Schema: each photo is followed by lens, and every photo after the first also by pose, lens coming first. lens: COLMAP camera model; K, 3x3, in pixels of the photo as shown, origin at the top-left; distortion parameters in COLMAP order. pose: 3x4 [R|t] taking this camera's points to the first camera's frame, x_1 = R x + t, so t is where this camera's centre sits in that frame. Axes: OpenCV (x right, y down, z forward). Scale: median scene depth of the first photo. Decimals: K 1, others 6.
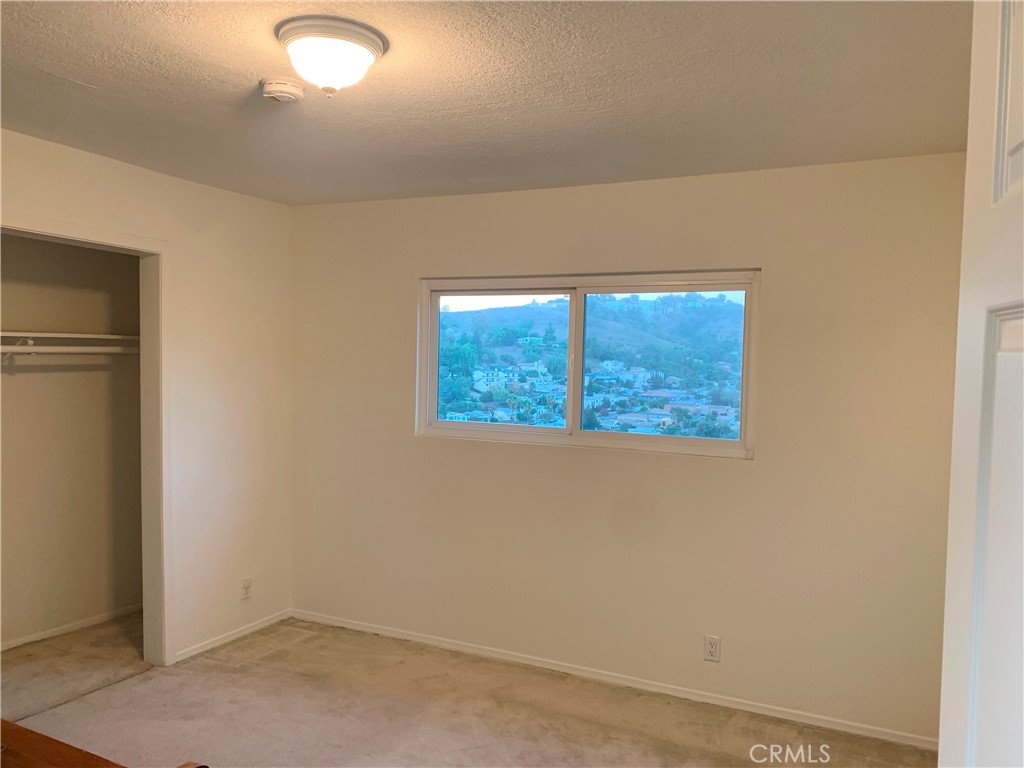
lens RADIAL K [[786.8, 0, 510.8], [0, 786.8, 380.3], [0, 0, 1]] dist [0.034051, -0.032499]
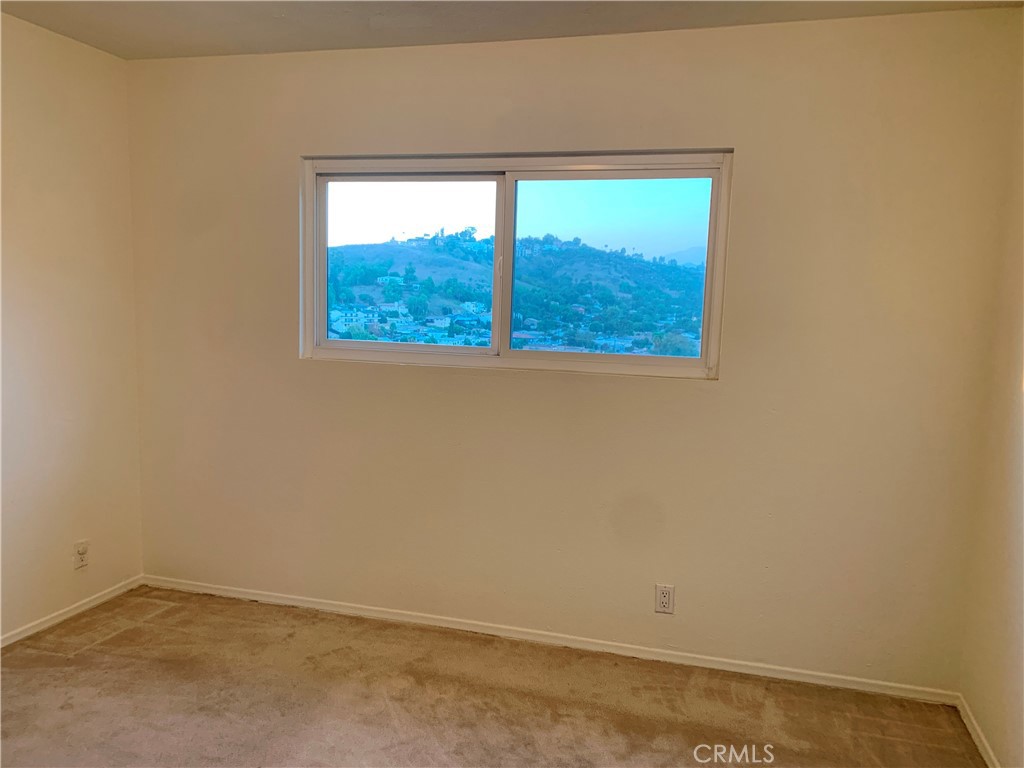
lens RADIAL K [[786.8, 0, 505.8], [0, 786.8, 387.1], [0, 0, 1]] dist [0.034051, -0.032499]
pose [[0.985662, -0.011977, 0.168309, -0.058889], [-0.002103, 0.996528, 0.083230, 0.037483], [-0.168721, -0.082390, 0.982214, 0.203240]]
